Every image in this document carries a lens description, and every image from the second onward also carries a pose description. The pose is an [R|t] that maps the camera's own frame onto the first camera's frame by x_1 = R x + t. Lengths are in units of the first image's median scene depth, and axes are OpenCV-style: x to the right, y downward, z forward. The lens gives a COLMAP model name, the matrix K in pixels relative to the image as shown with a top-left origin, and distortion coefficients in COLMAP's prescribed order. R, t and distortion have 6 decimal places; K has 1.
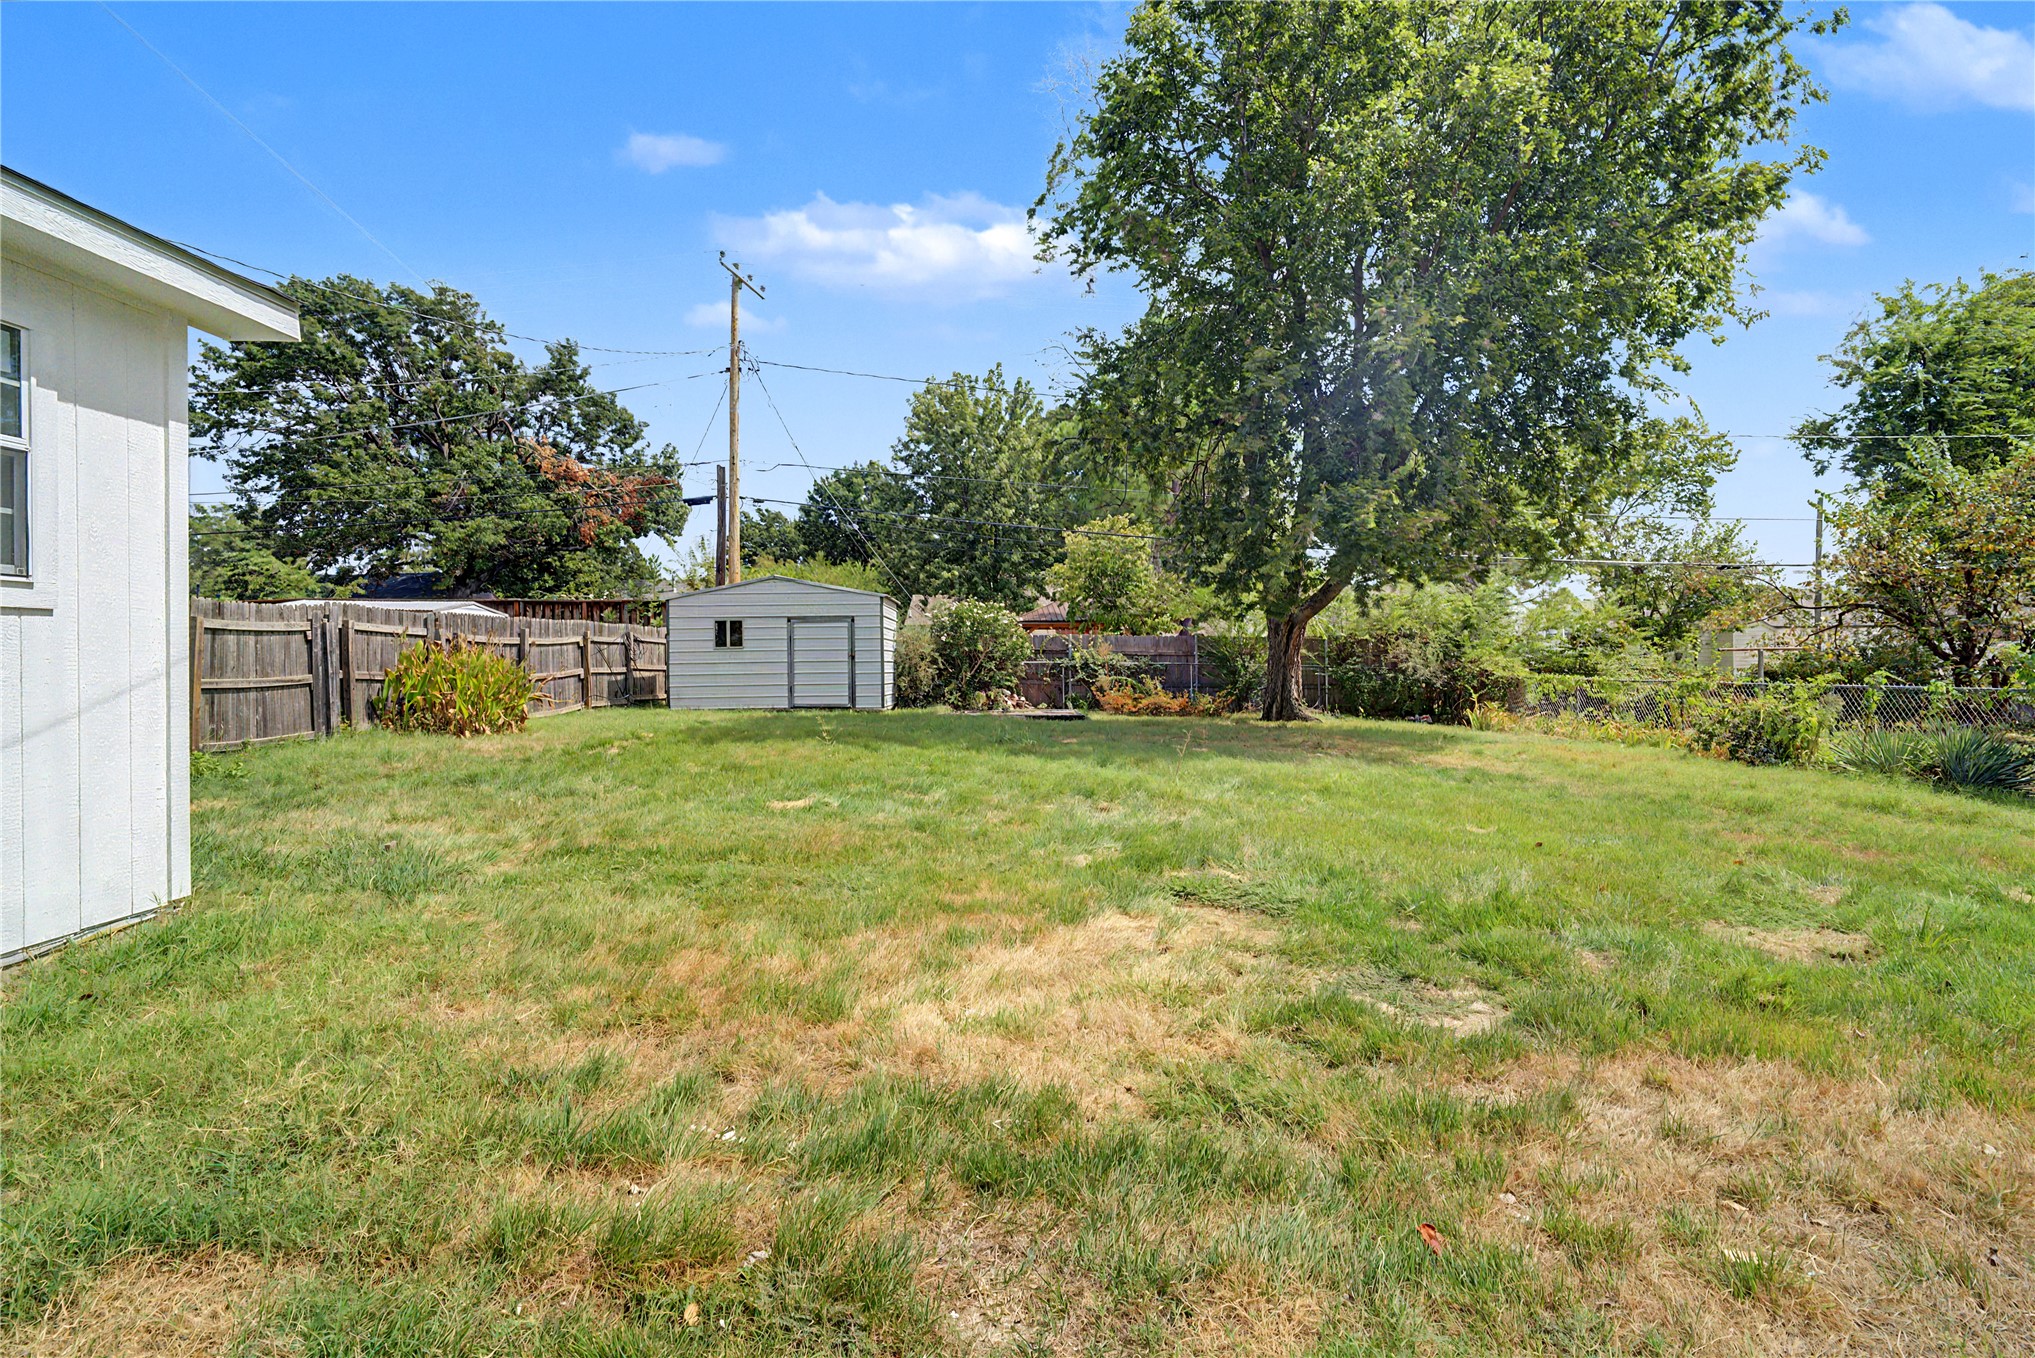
lens RADIAL K [[974.9, 0, 1017.5], [0, 974.9, 638.8], [0, 0, 1]] dist [-0.029787, -0.000049]
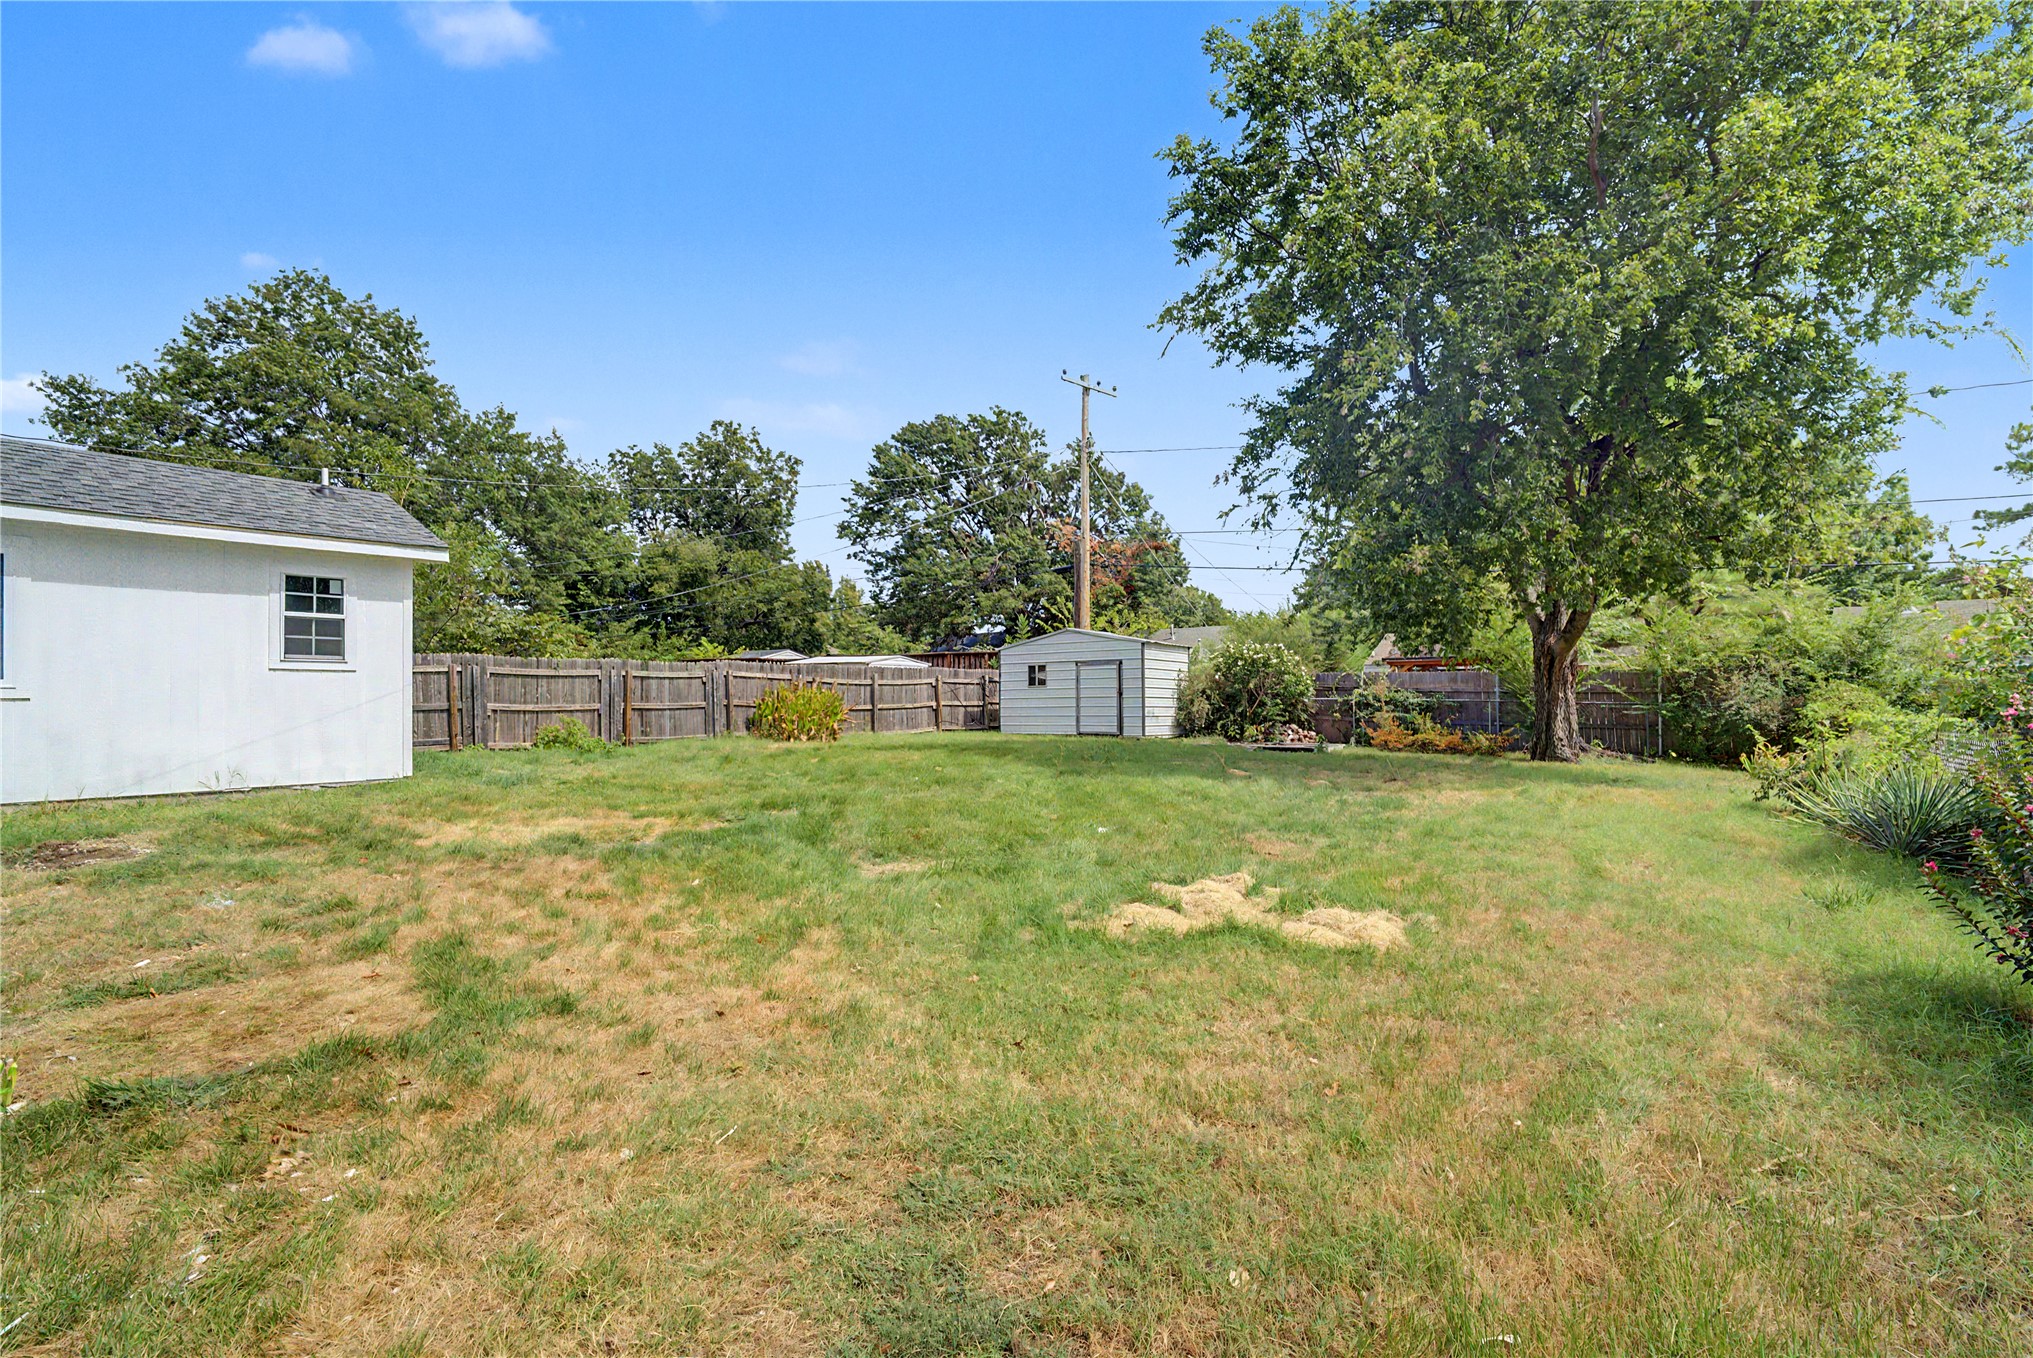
lens RADIAL K [[960.5, 0, 1019.3], [0, 960.5, 673.0], [0, 0, 1]] dist [0.004118, 0.000425]
pose [[0.795165, -0.014988, -0.606208, 0.422791], [0.009779, 0.999881, -0.011894, 0.005842], [0.606314, 0.003530, 0.795217, -0.024367]]
